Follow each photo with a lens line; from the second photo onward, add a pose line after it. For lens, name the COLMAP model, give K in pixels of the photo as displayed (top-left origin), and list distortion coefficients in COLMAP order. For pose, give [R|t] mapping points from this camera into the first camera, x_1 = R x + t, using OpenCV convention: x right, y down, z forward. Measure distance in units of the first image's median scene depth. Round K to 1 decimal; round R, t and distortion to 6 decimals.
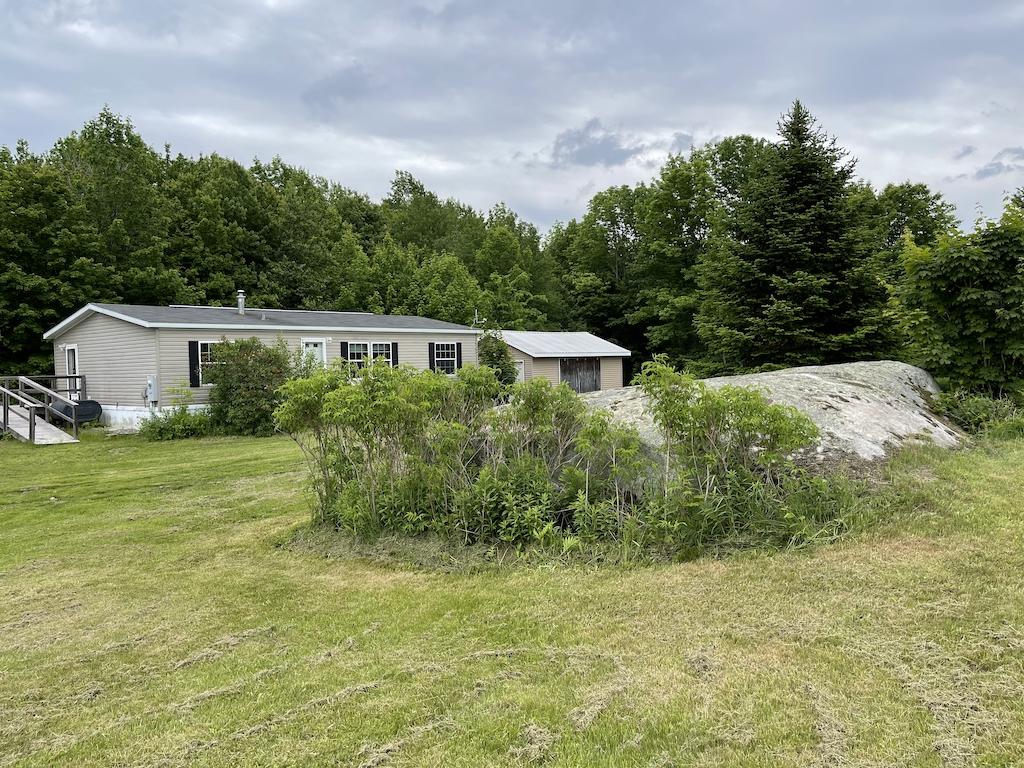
lens RADIAL K [[765.7, 0, 512.0], [0, 765.7, 384.0], [0, 0, 1]] dist [0.074607, -0.112419]
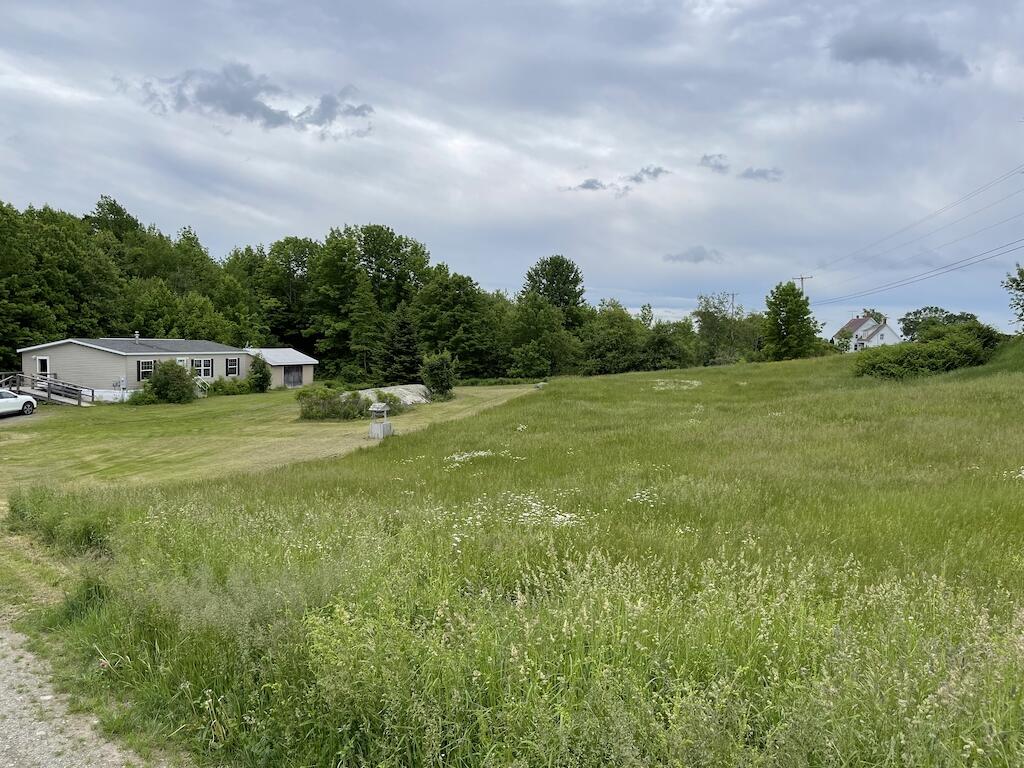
lens RADIAL K [[767.6, 0, 516.2], [0, 767.6, 385.9], [0, 0, 1]] dist [0.070609, -0.108164]
pose [[0.882693, 0.016157, 0.469672, -0.284697], [-0.029137, 0.999368, 0.020379, -0.034411], [-0.469045, -0.031673, 0.882606, -0.821575]]
